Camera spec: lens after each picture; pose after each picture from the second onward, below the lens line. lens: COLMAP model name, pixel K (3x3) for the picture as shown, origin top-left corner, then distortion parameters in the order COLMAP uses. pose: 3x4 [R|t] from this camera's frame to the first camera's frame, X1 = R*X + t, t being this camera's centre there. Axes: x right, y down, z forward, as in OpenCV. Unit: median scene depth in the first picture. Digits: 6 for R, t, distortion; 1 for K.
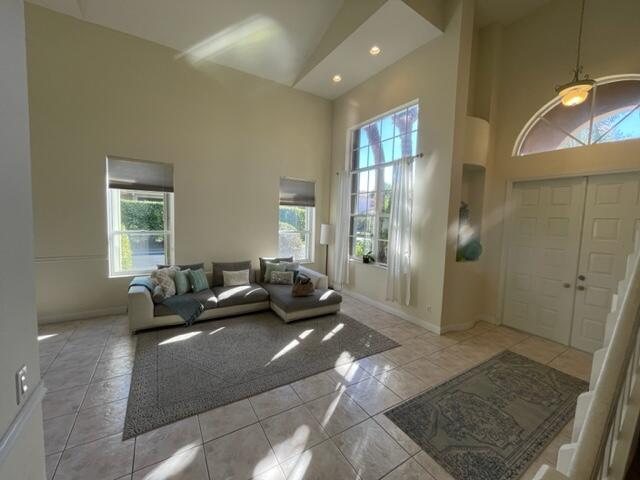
lens RADIAL K [[257.7, 0, 319.5], [0, 257.7, 236.1], [0, 0, 1]] dist [0.001429, -0.000473]
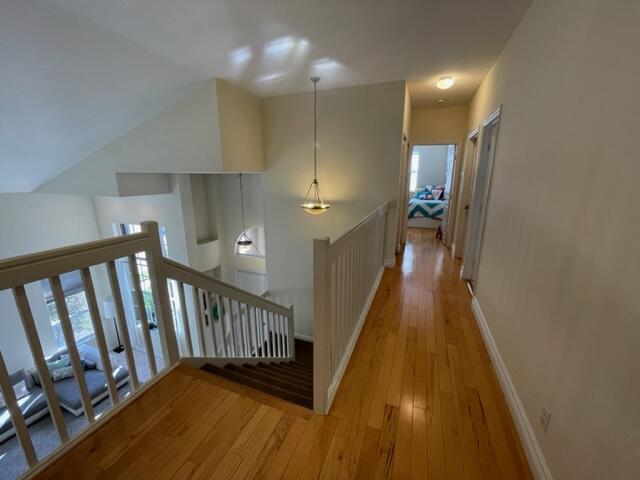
lens RADIAL K [[257.7, 0, 315.1], [0, 257.7, 239.7], [0, 0, 1]] dist [0.001429, -0.000473]
pose [[0.812729, -0.163447, 0.559246, 0.249037], [0.062467, 0.978758, 0.195273, -0.679242], [-0.579283, -0.123769, 0.805675, -0.607178]]
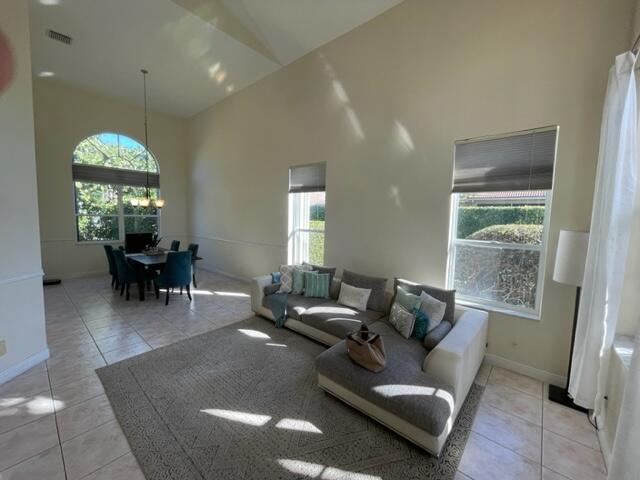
lens RADIAL K [[257.7, 0, 322.2], [0, 257.7, 237.6], [0, 0, 1]] dist [0.001429, -0.000473]
pose [[0.296449, 0.054033, -0.953519, 0.393631], [-0.077580, 0.996461, 0.032346, -0.026702], [0.951893, 0.064385, 0.299591, 0.753693]]
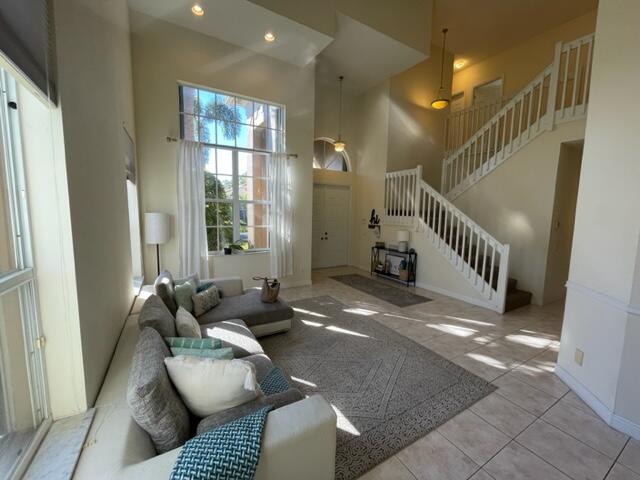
lens RADIAL K [[257.7, 0, 320.4], [0, 257.7, 237.1], [0, 0, 1]] dist [0.001429, -0.000473]
pose [[0.034928, -0.135434, 0.990170, -0.868174], [0.053486, 0.989608, 0.133471, -0.072727], [-0.997958, 0.048298, 0.041809, 0.793623]]
